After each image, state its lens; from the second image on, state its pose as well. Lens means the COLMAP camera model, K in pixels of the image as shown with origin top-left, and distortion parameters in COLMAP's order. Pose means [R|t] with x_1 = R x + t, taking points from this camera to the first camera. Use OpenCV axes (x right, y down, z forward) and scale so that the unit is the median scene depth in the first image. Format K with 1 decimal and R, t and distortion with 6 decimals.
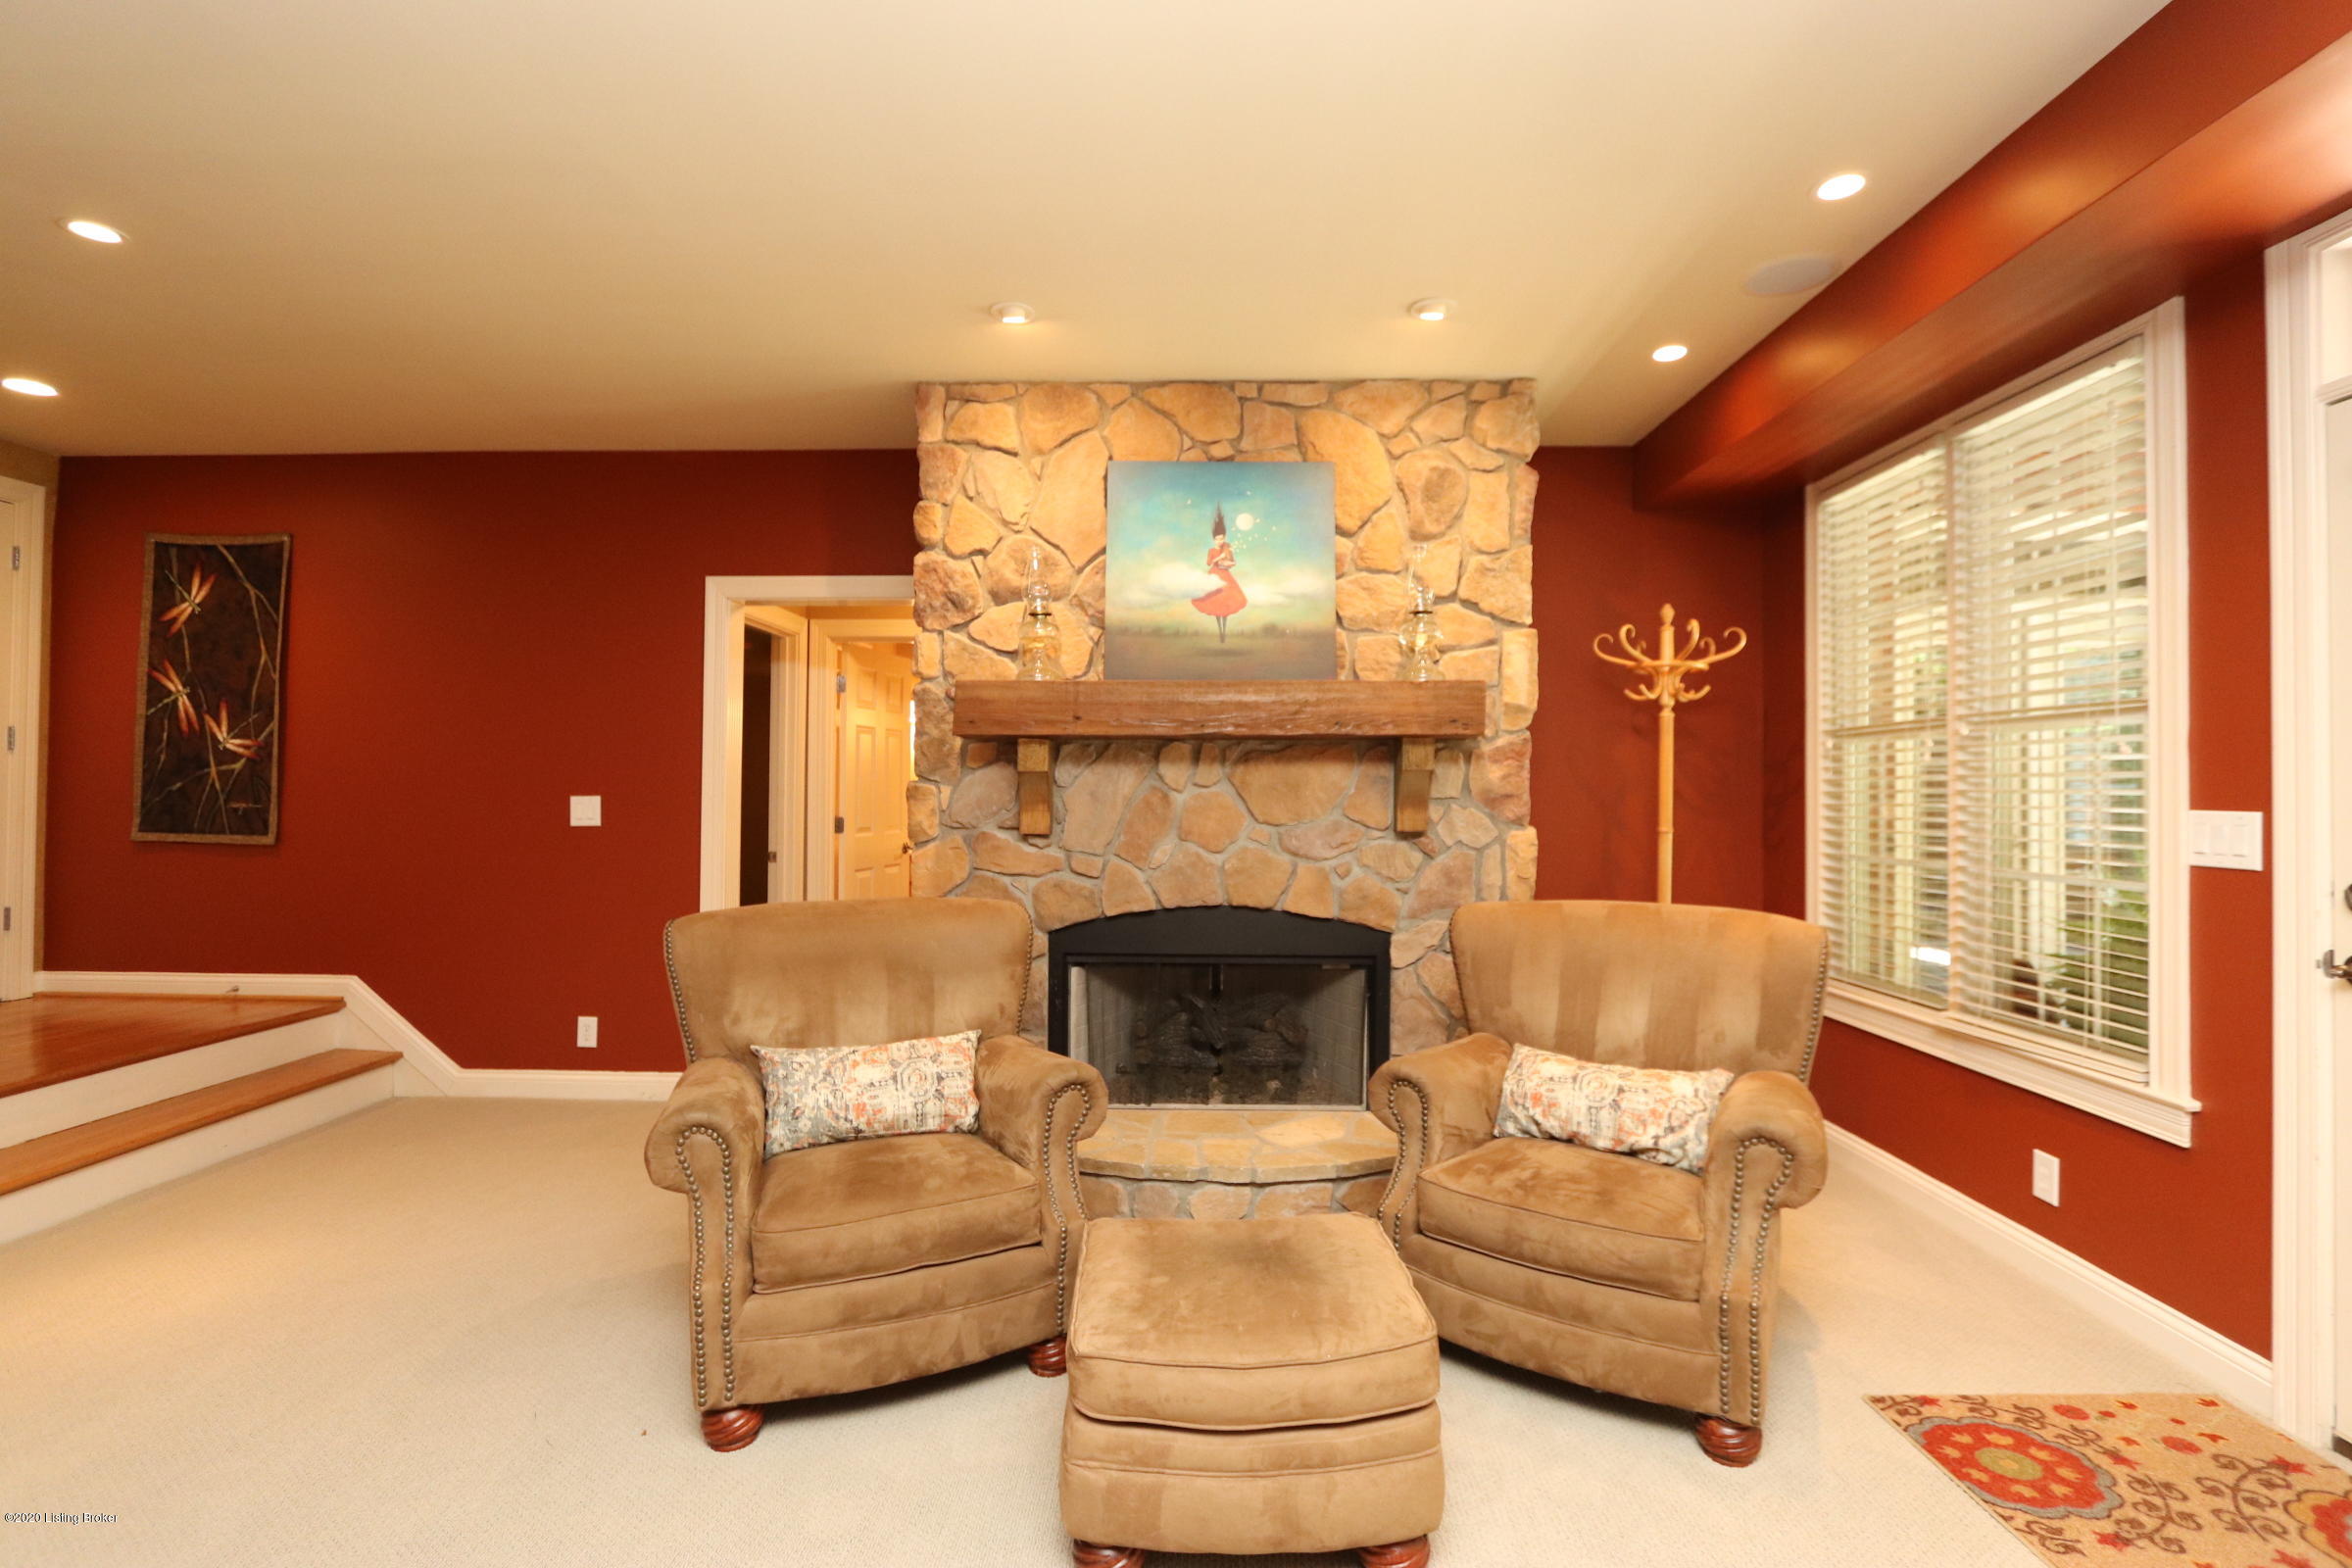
lens RADIAL K [[1083.1, 0, 1180.2], [0, 1083.1, 774.7], [0, 0, 1]] dist [-0.010409, 0.000079]
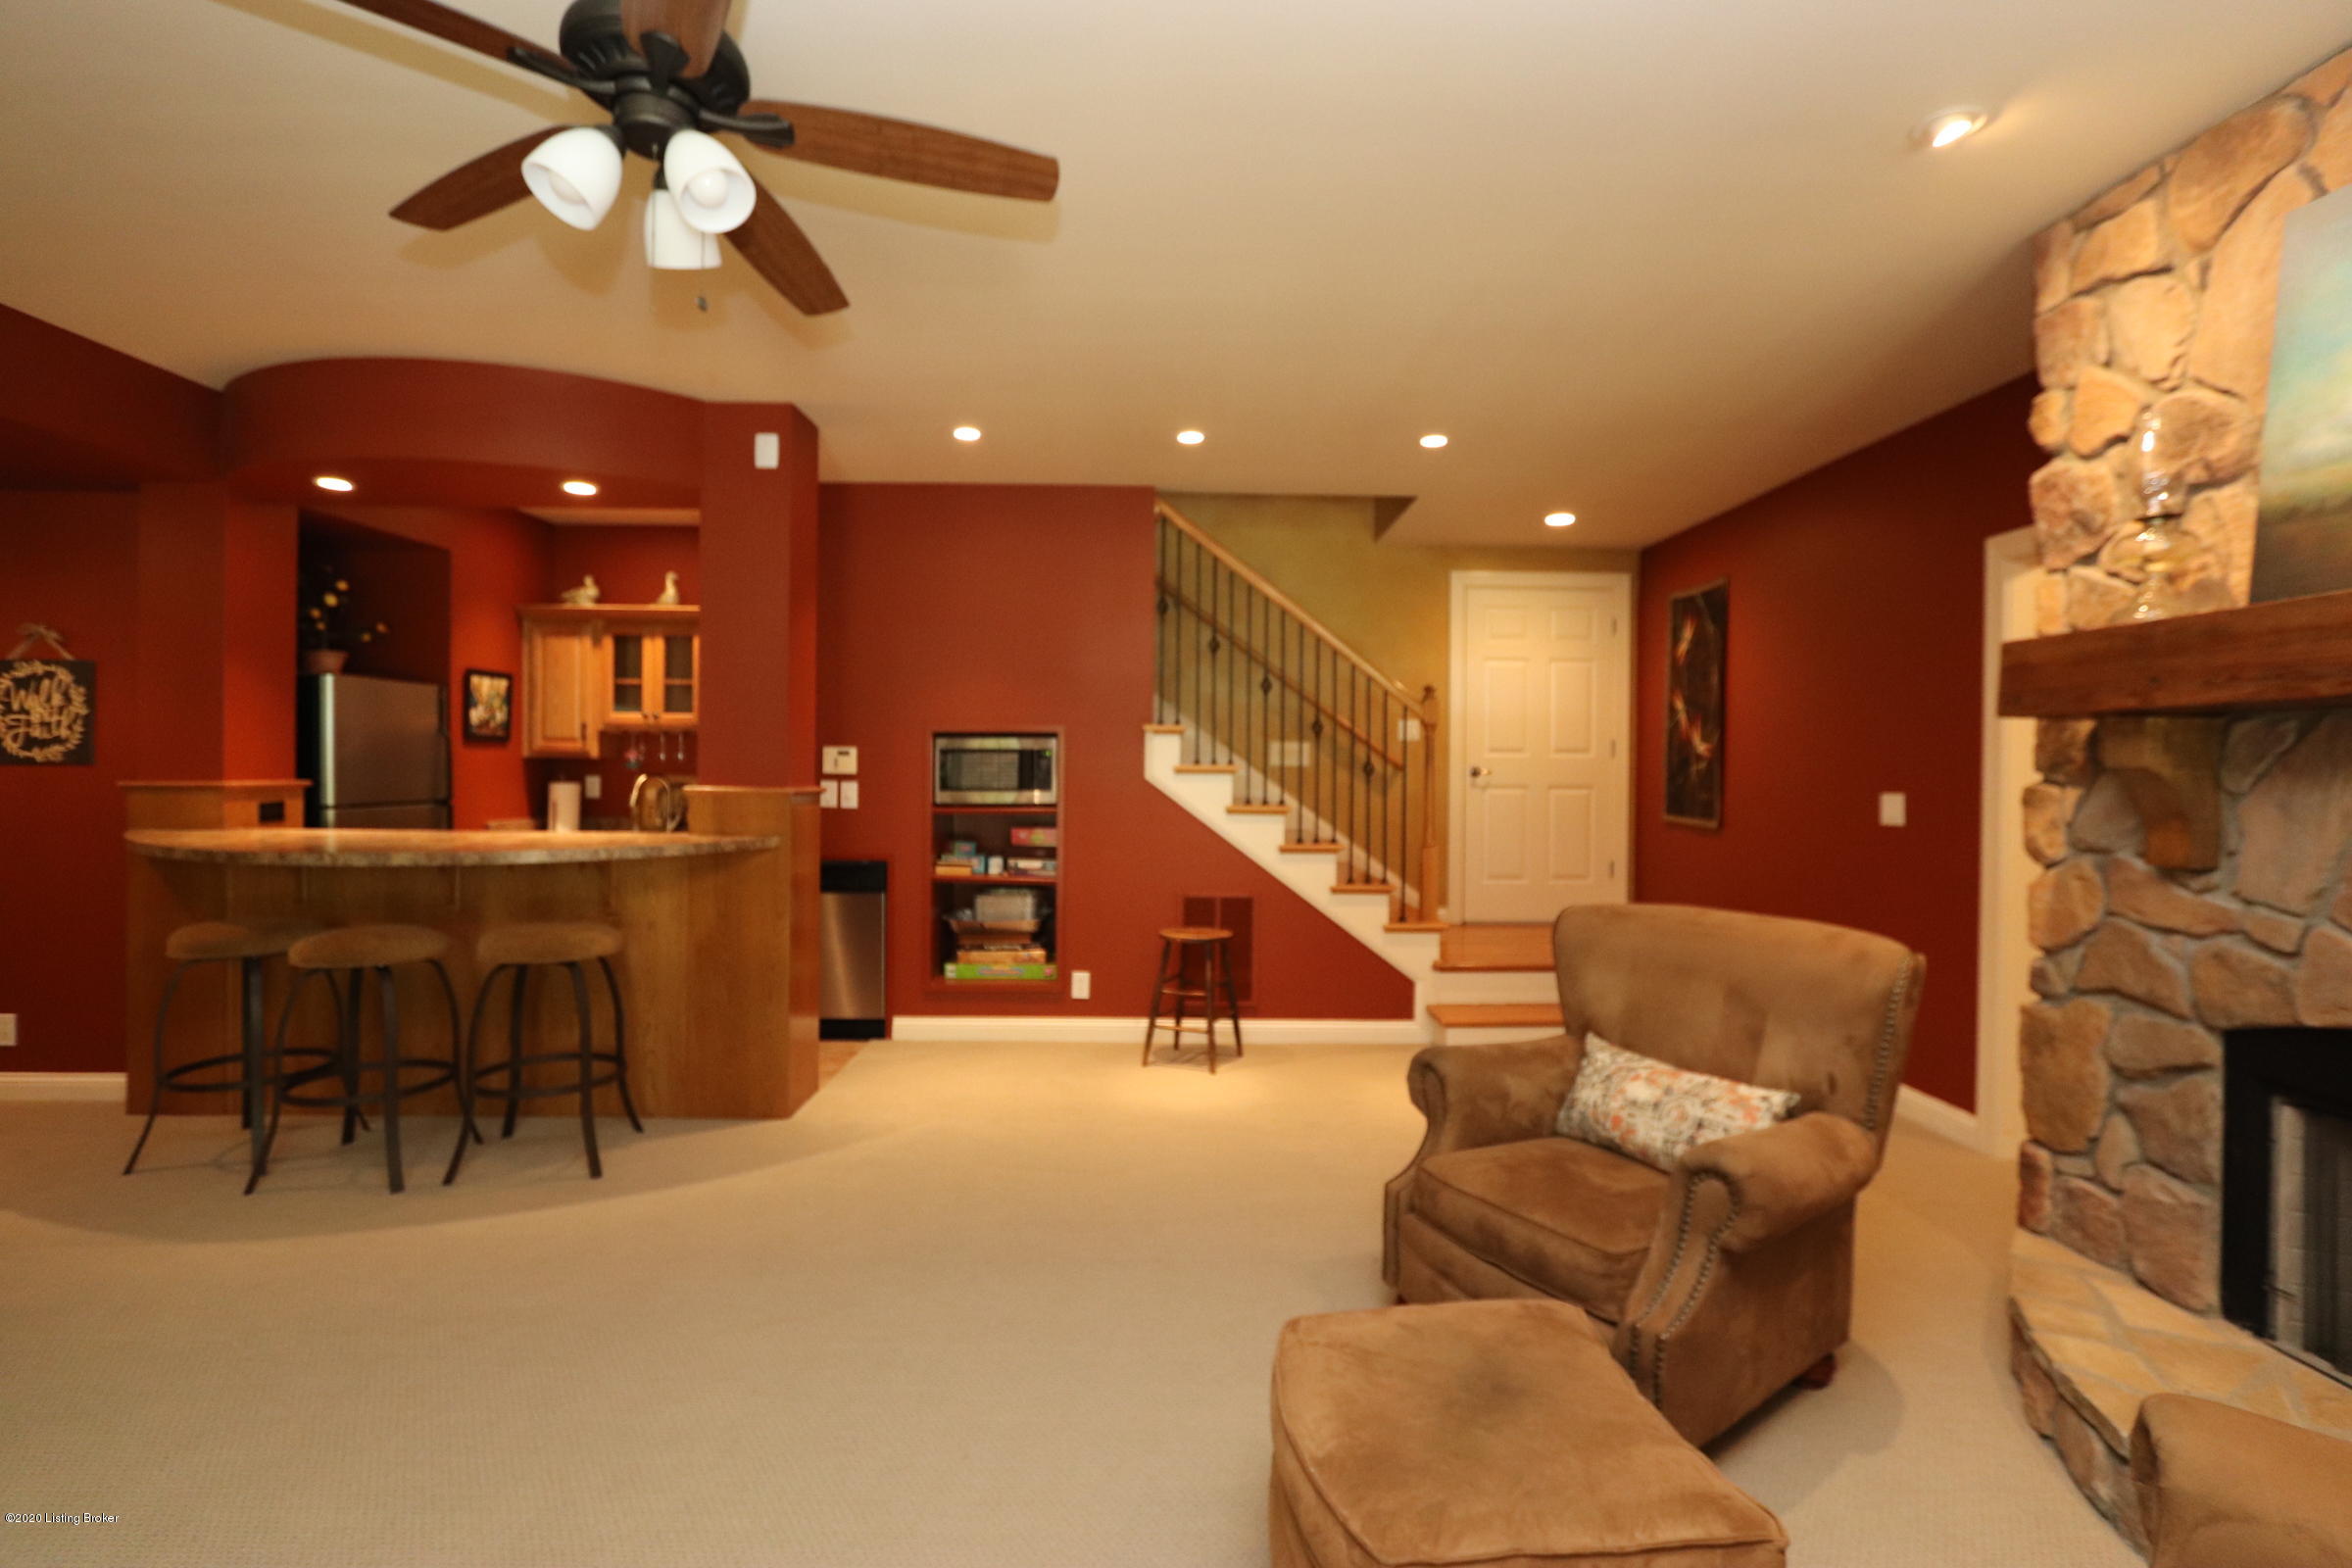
lens RADIAL K [[1083.1, 0, 1180.2], [0, 1083.1, 774.7], [0, 0, 1]] dist [-0.010409, 0.000079]
pose [[0.053845, 0.000523, -0.998549, 0.447431], [0.008907, 0.999960, 0.001004, -0.004629], [0.998510, -0.008948, 0.053838, 0.385230]]
